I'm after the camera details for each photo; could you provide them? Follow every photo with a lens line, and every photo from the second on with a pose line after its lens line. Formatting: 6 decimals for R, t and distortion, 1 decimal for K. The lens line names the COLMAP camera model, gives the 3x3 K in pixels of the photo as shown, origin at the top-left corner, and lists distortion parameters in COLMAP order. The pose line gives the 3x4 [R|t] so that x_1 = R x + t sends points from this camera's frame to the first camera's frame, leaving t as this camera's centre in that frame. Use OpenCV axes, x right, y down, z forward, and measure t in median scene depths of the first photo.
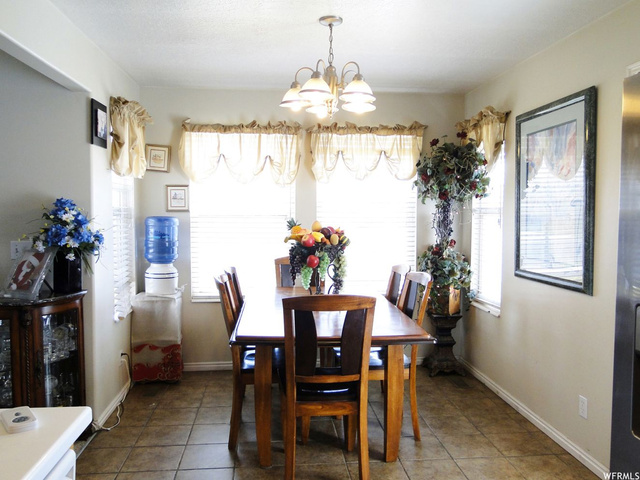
lens RADIAL K [[528.4, 0, 321.4], [0, 528.4, 237.6], [0, 0, 1]] dist [0.011372, 0.000056]
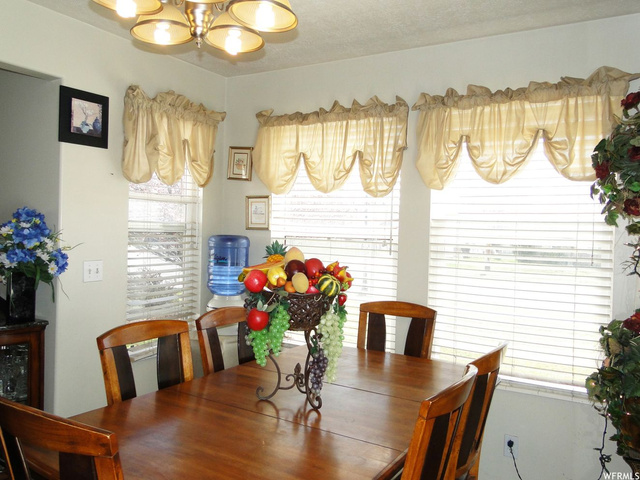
lens RADIAL K [[528.4, 0, 321.4], [0, 528.4, 237.6], [0, 0, 1]] dist [0.011372, 0.000056]
pose [[0.812096, 0.028200, -0.582843, 0.266421], [-0.054038, 0.998174, -0.026998, -0.021644], [0.581017, 0.053421, 0.812136, 0.421309]]
